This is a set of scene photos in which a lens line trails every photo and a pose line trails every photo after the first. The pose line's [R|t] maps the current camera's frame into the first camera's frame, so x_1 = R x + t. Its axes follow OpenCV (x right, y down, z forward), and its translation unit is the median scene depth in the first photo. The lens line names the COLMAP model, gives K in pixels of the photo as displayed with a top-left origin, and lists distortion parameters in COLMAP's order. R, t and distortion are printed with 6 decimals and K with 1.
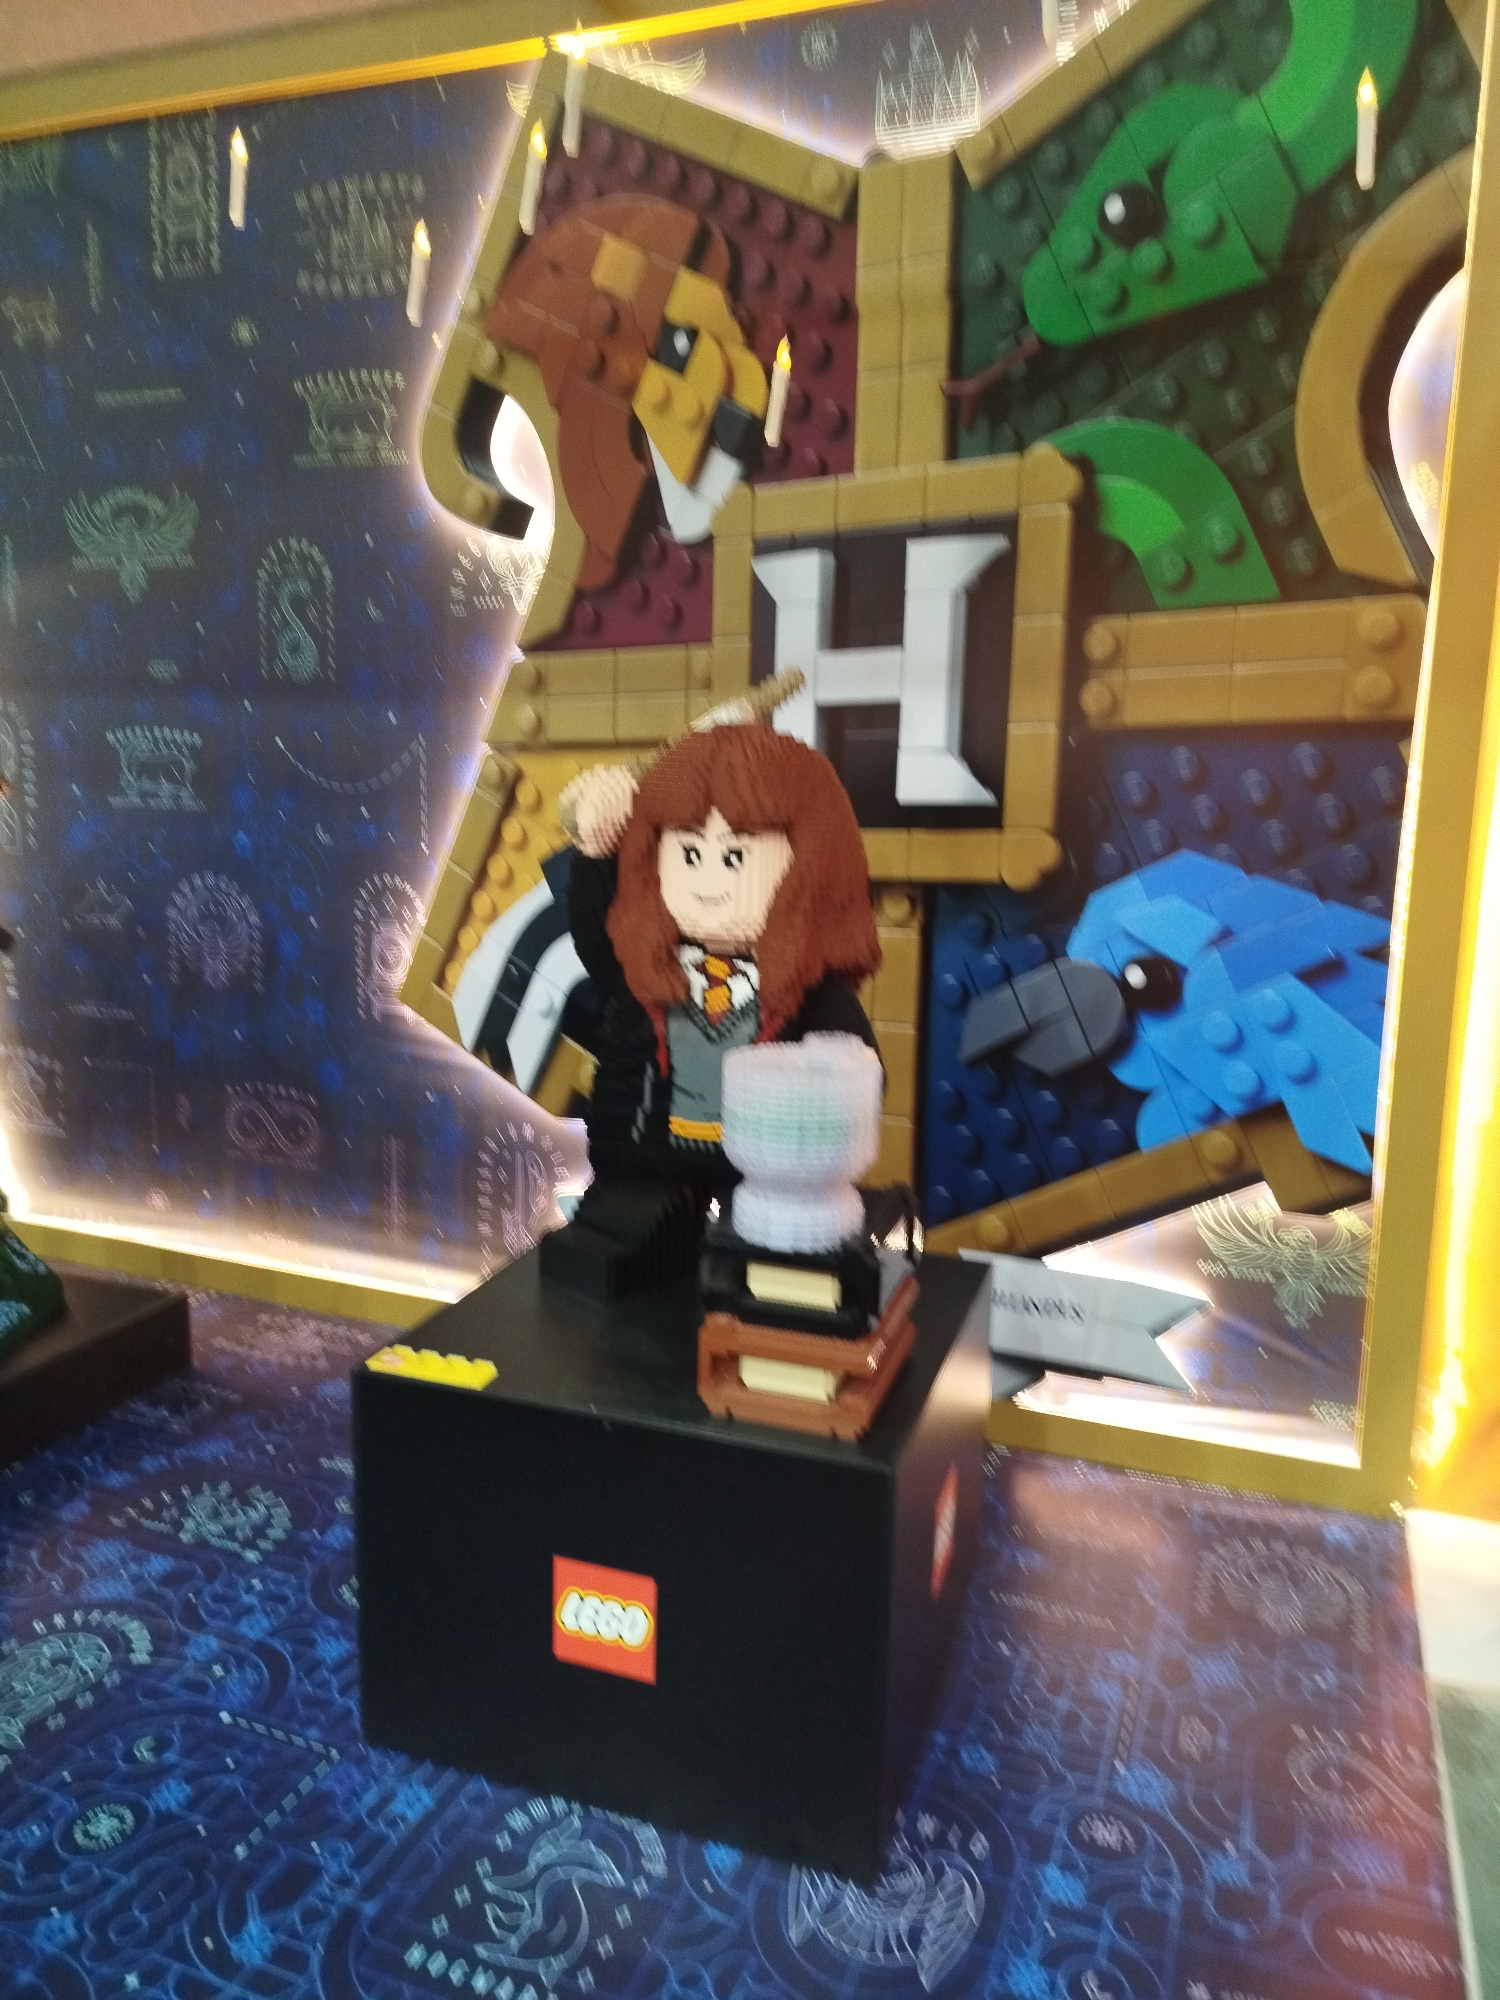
lens RADIAL K [[1413.1, 0, 758.0], [0, 1413.1, 985.5], [0, 0, 1]] dist [0.009447, -0.013126]
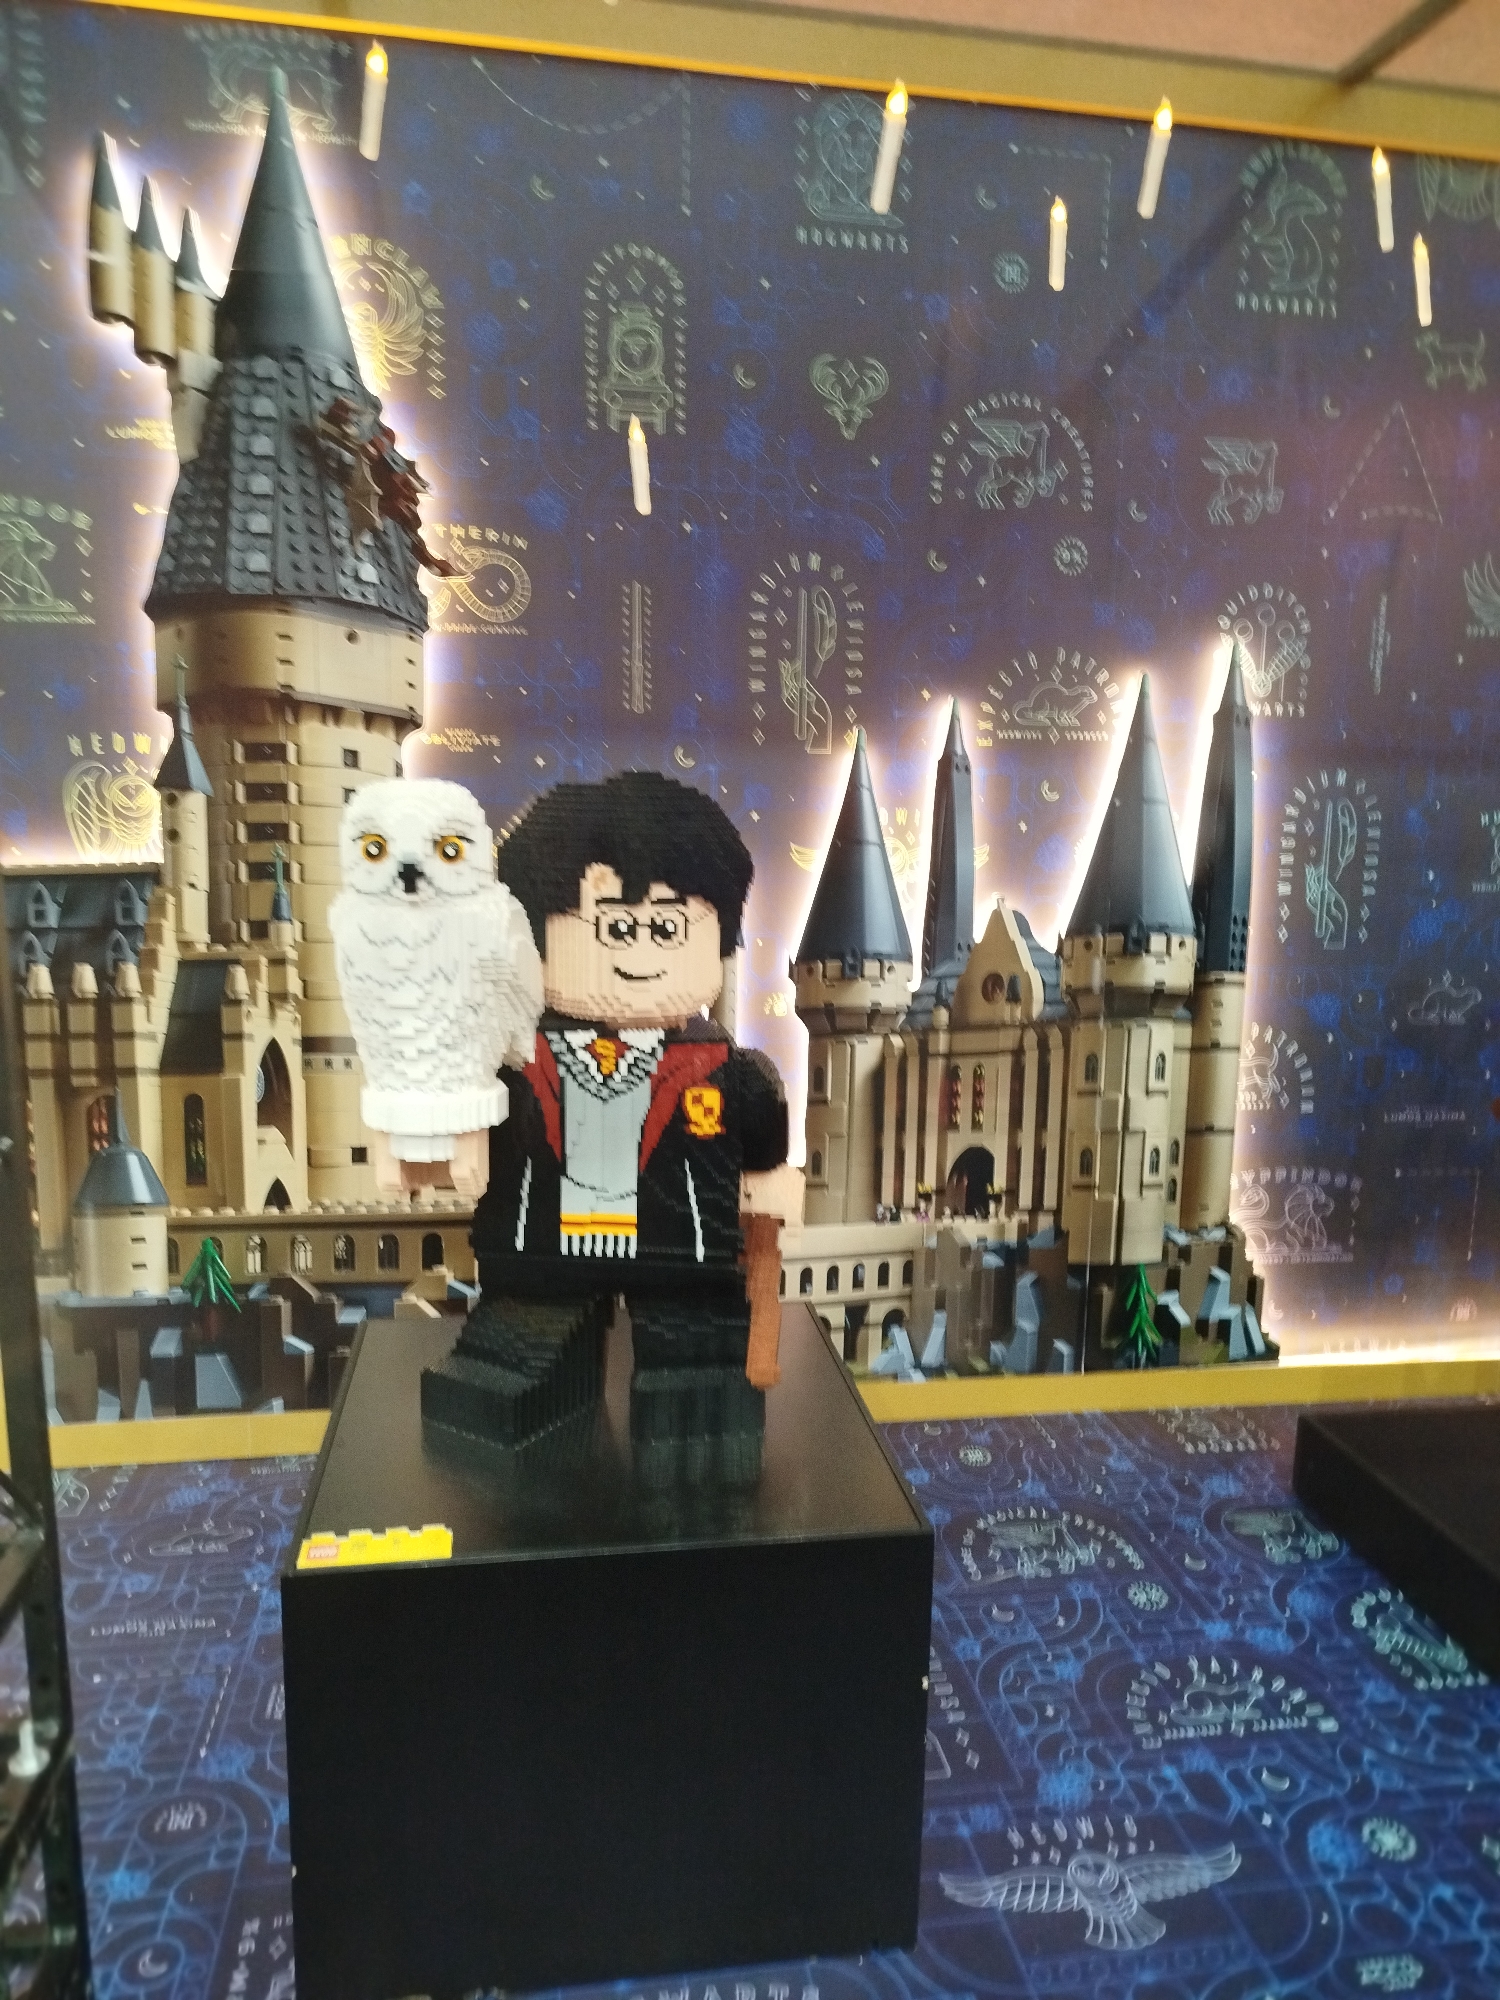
lens RADIAL K [[1413.1, 0, 755.5], [0, 1413.1, 1016.7], [0, 0, 1]] dist [0.009447, -0.013126]
pose [[0.861677, -0.076085, 0.501720, -1.282775], [0.086654, 0.996236, 0.002255, -0.084849], [-0.500003, 0.041533, 0.865027, 0.416600]]
